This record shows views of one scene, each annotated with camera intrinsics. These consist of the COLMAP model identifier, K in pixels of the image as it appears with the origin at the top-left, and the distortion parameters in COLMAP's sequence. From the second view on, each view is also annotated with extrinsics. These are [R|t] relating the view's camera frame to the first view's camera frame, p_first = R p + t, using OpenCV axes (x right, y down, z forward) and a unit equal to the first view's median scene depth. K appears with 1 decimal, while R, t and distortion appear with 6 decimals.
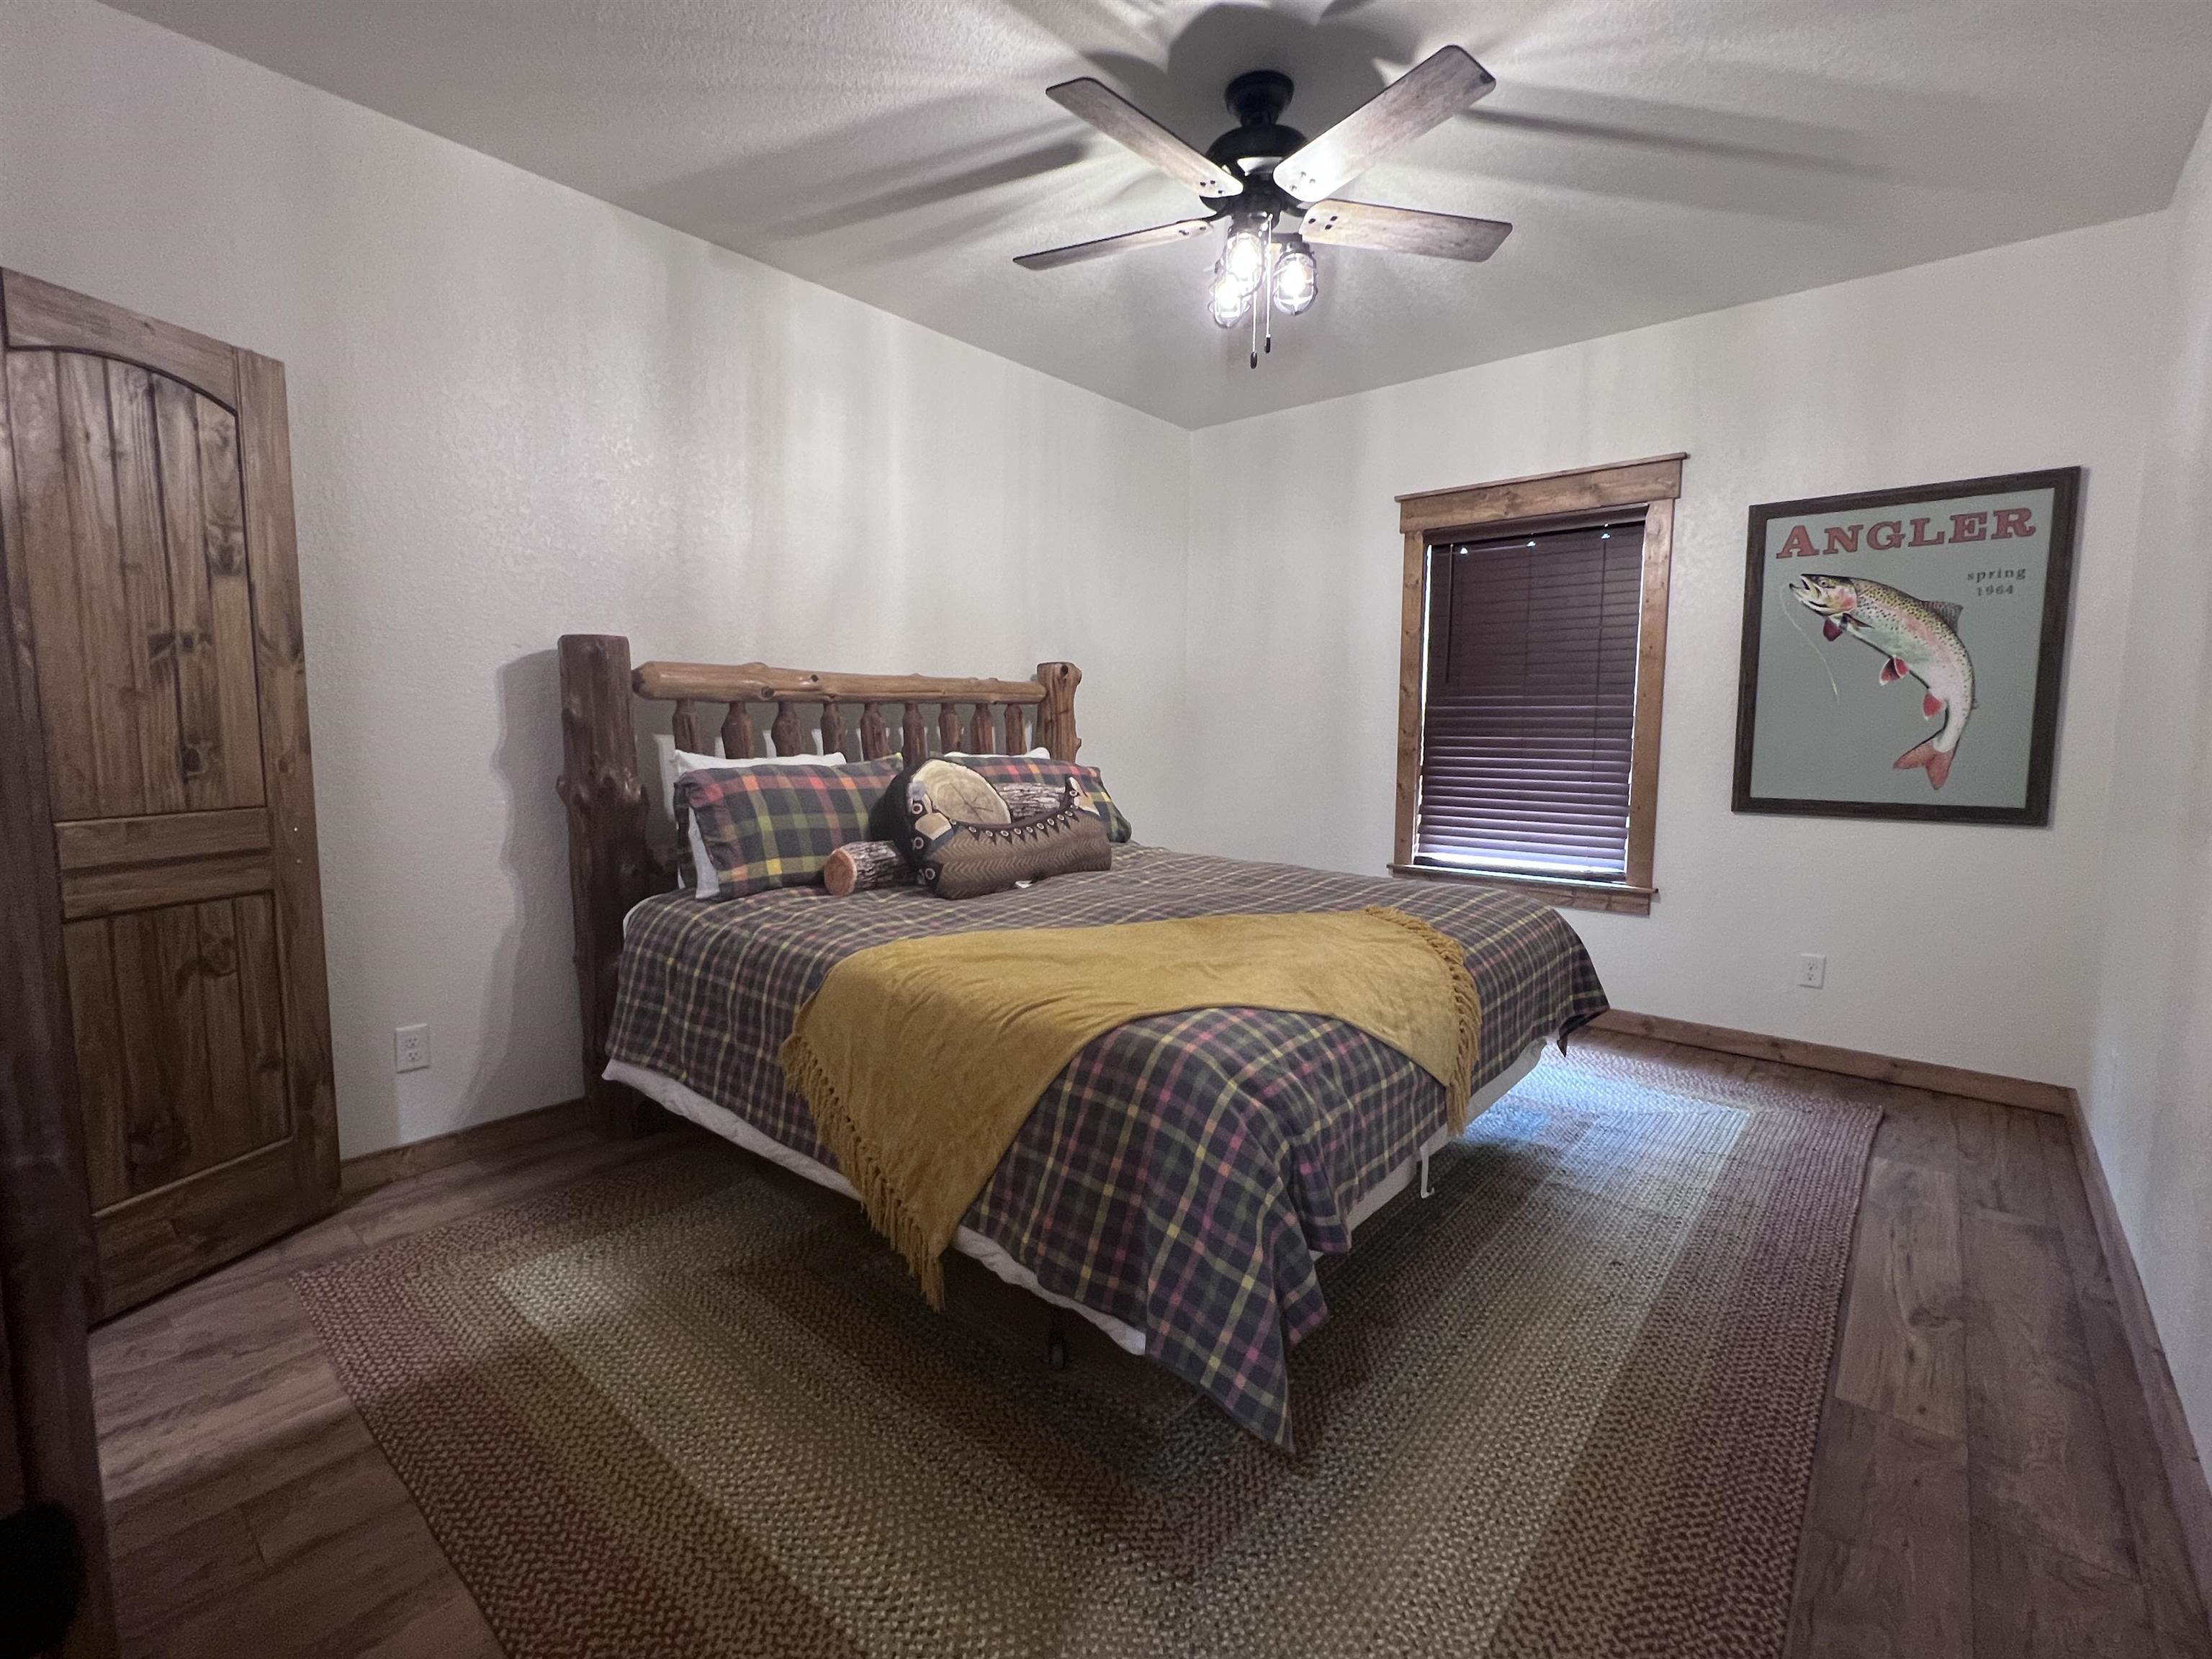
lens RADIAL K [[994.4, 0, 1104.4], [0, 994.4, 820.9], [0, 0, 1]] dist [0.002576, -0.000822]
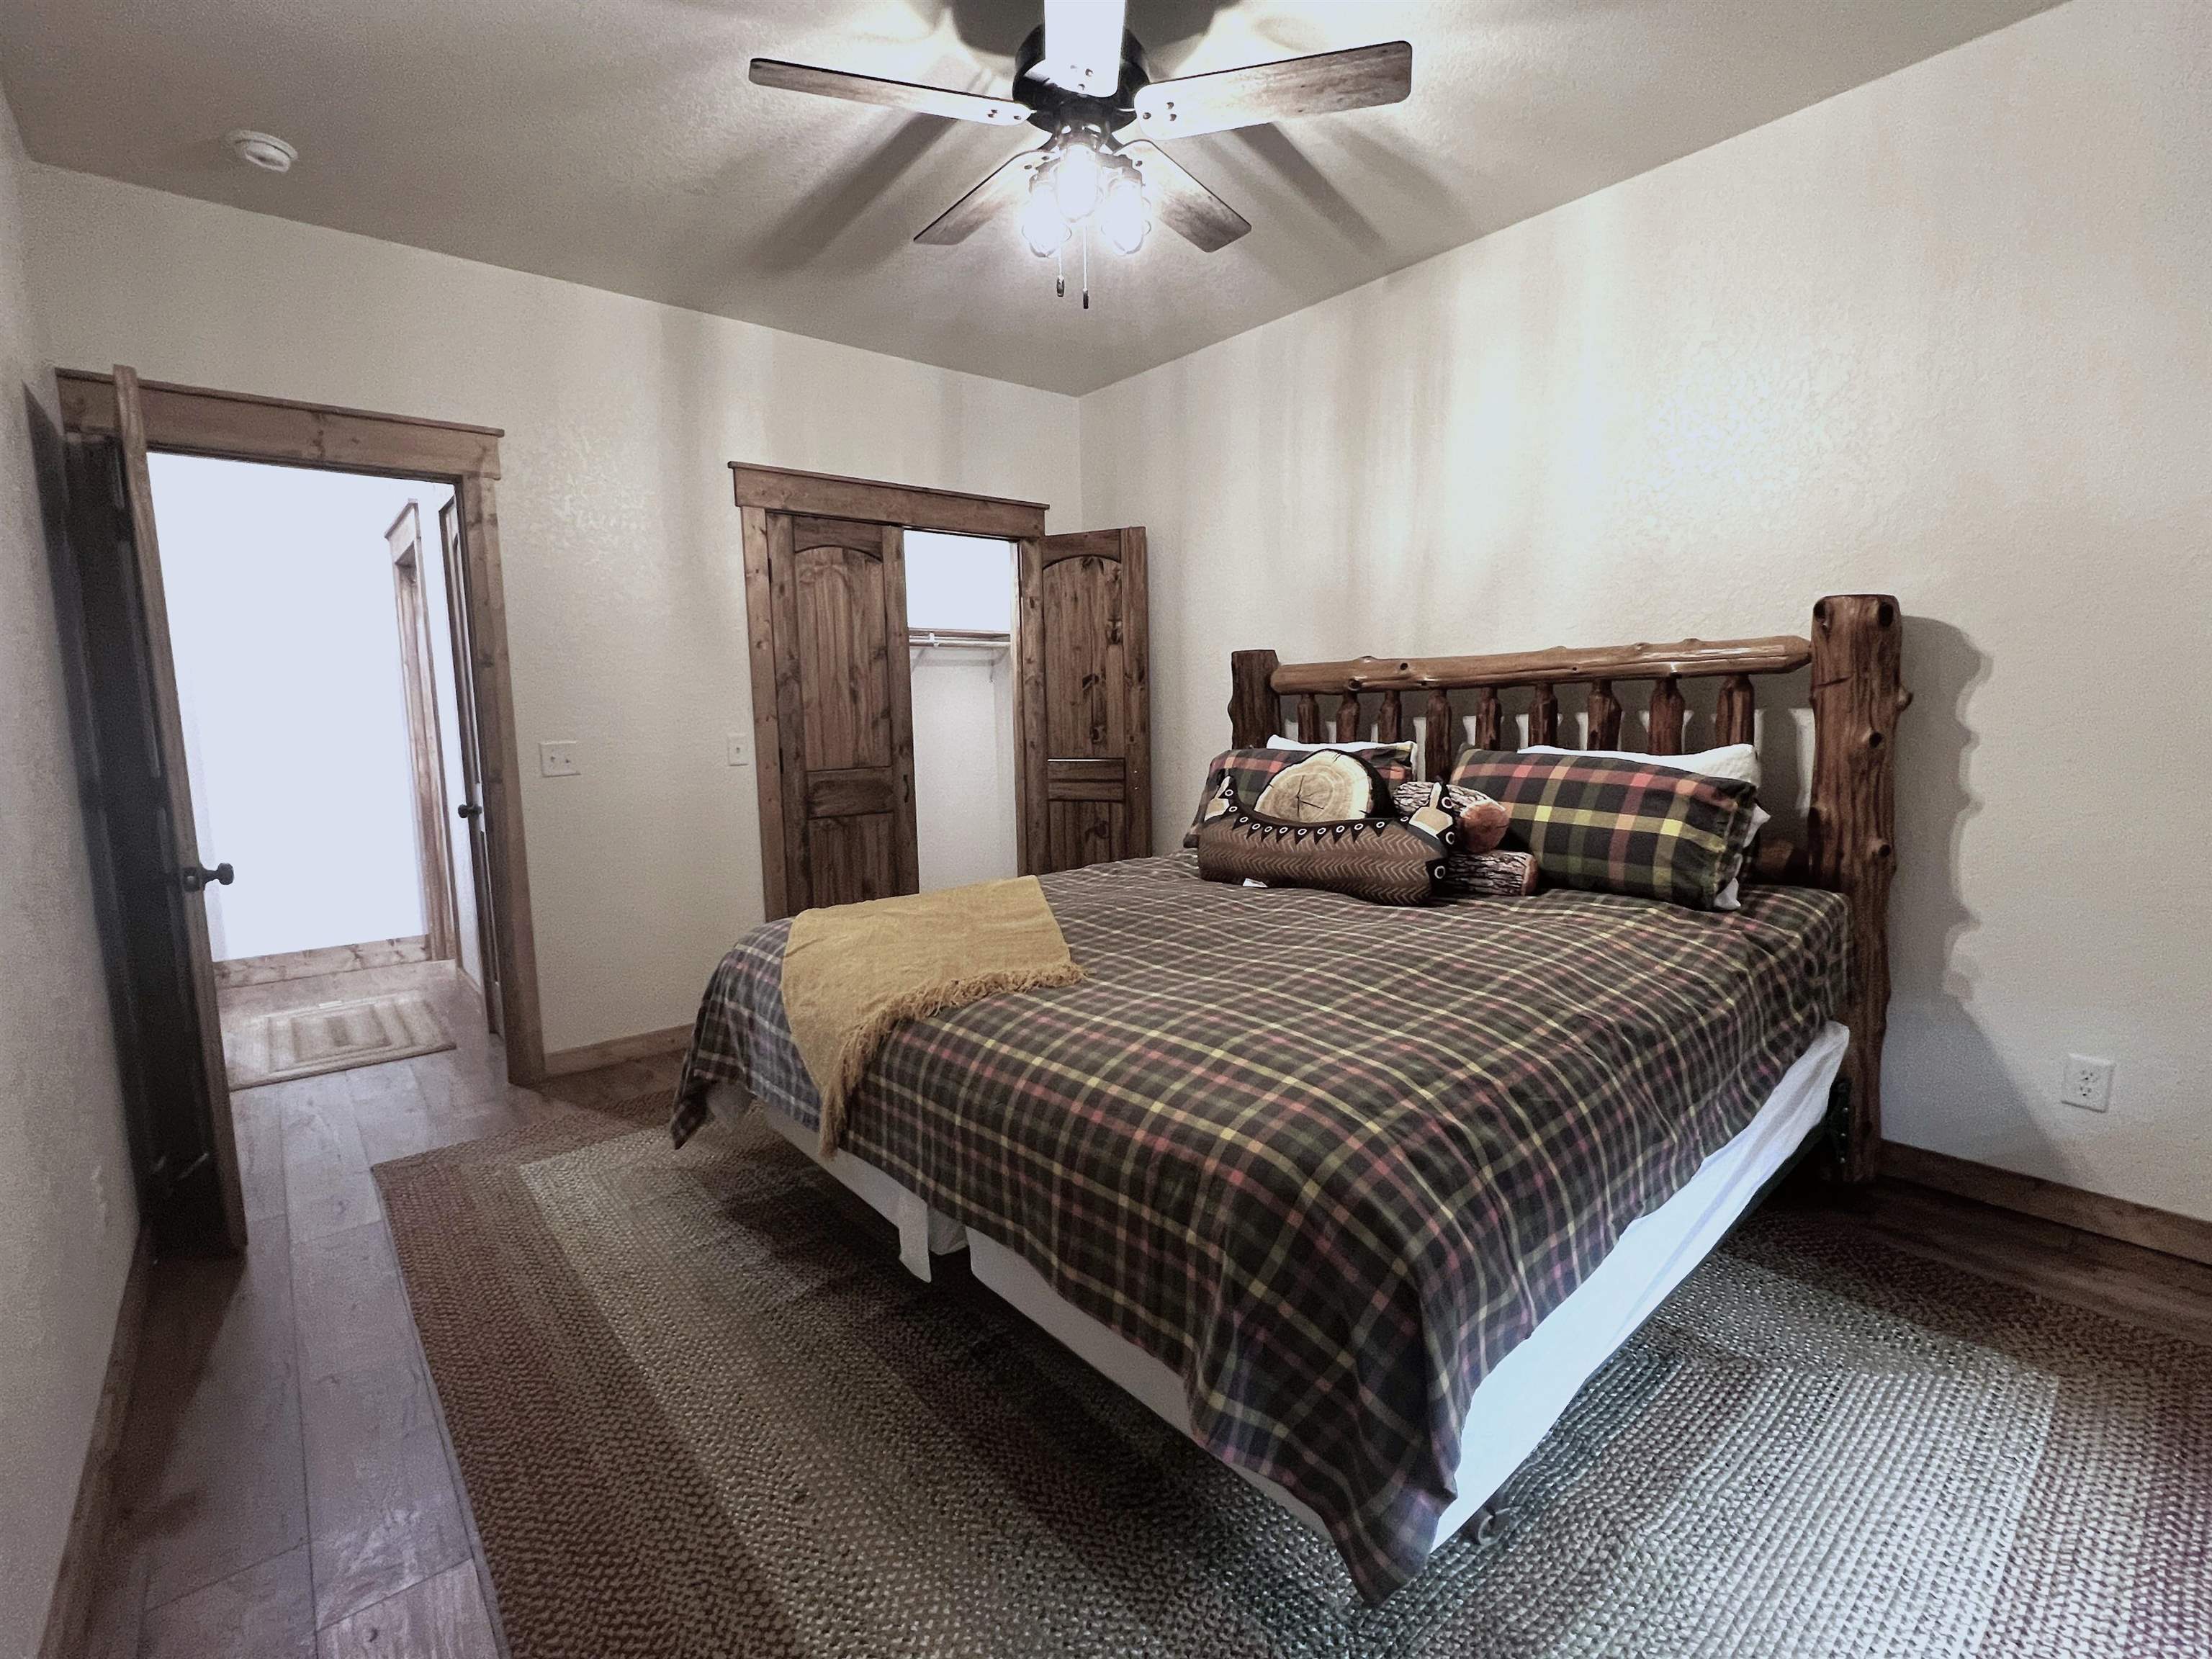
lens RADIAL K [[994.4, 0, 1105.7], [0, 994.4, 827.2], [0, 0, 1]] dist [0.002576, -0.000822]
pose [[-0.161961, 0.113023, -0.980303, 0.862693], [-0.078918, 0.988754, 0.127036, -0.099105], [0.983636, 0.097939, -0.151219, 0.988537]]
